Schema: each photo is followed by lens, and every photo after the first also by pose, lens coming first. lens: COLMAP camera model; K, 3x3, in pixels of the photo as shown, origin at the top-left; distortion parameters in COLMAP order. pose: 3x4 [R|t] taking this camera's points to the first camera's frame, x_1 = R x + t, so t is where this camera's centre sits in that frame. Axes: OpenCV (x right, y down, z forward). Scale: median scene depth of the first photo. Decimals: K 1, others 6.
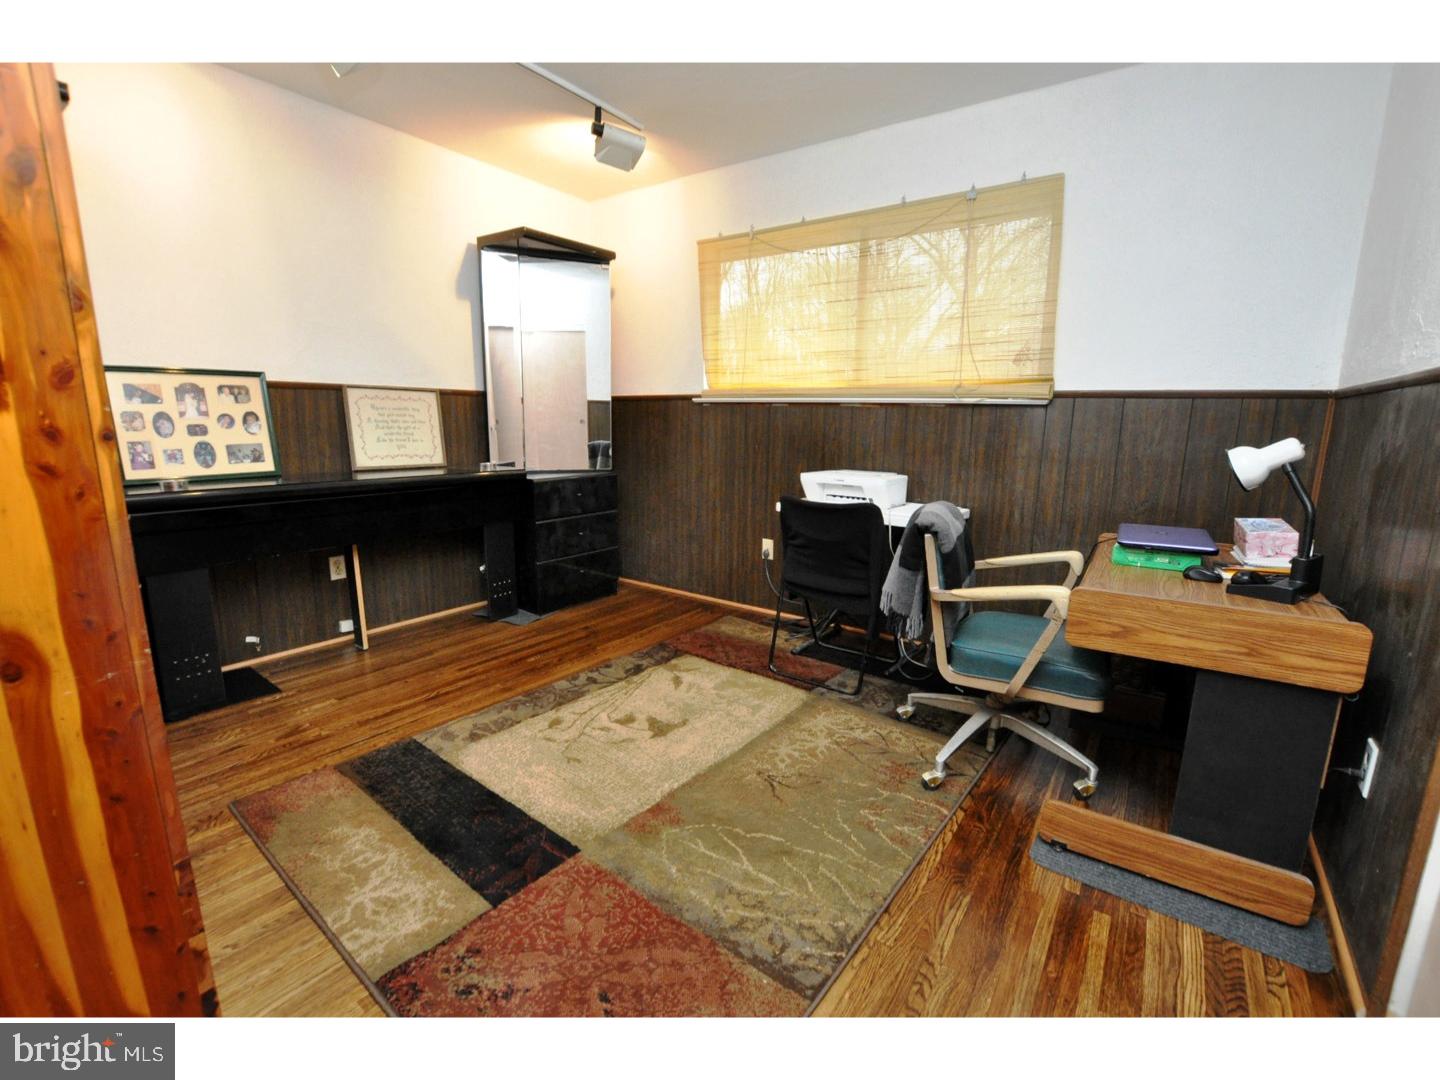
lens RADIAL K [[638.8, 0, 720.0], [0, 638.8, 540.0], [0, 0, 1]] dist [-0.031600, 0.000209]
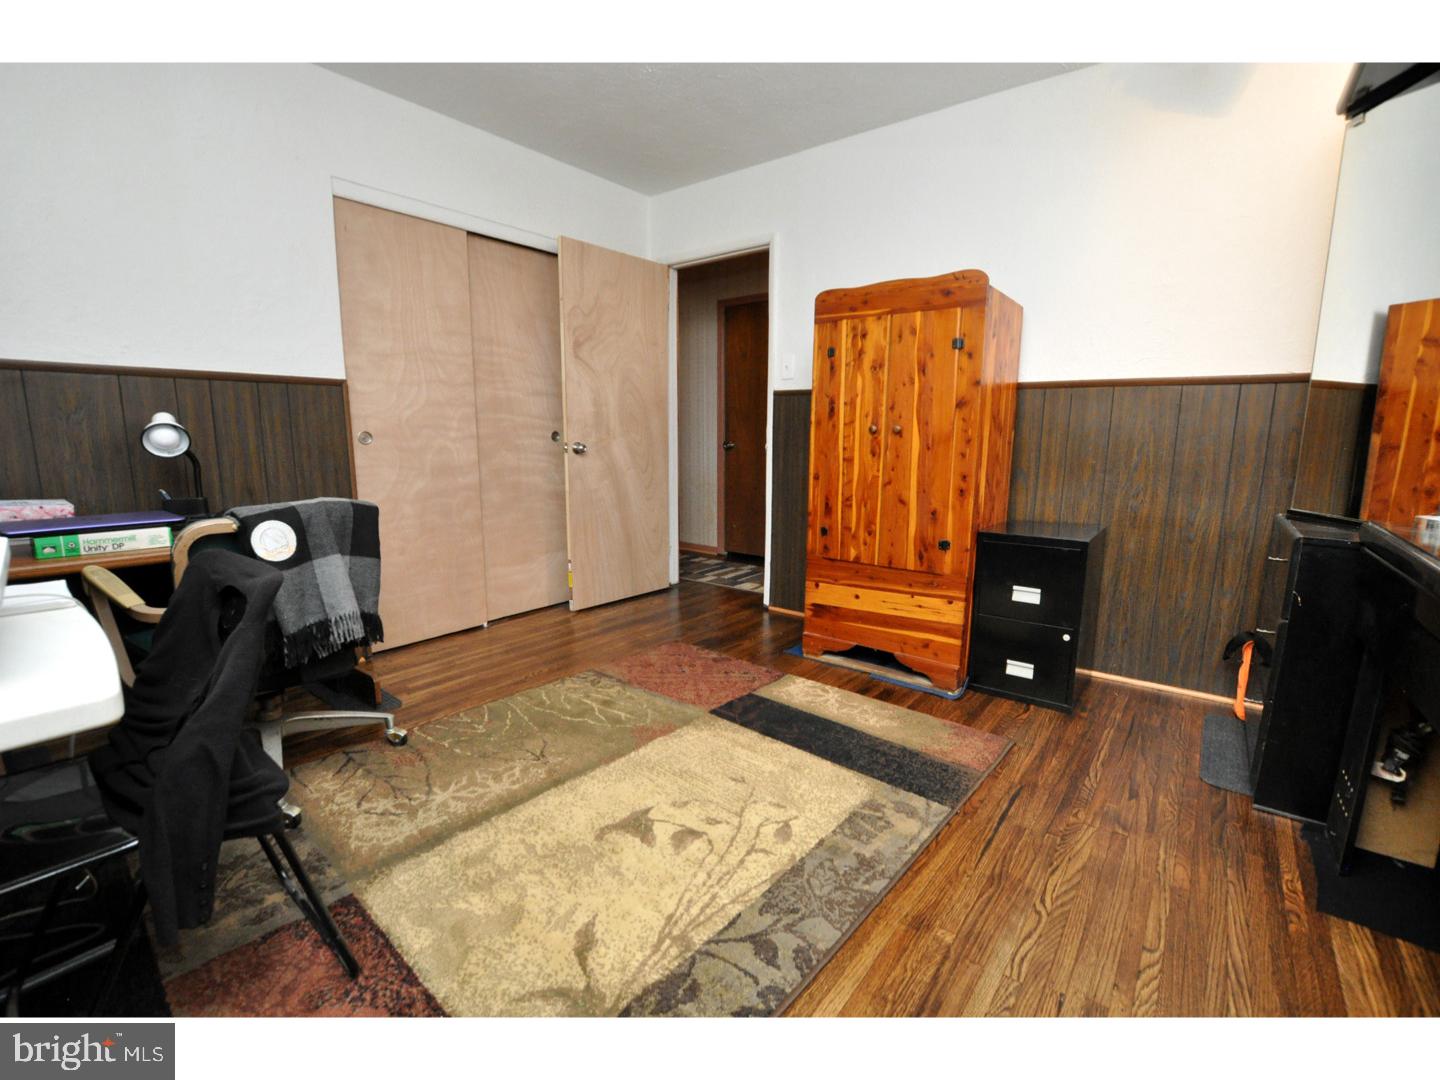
lens RADIAL K [[638.8, 0, 720.0], [0, 638.8, 540.0], [0, 0, 1]] dist [-0.031600, 0.000209]
pose [[-0.998694, -0.030495, 0.040984, -0.209415], [-0.013933, 0.934463, 0.355787, -0.271723], [-0.049148, 0.354752, -0.933668, 1.567376]]
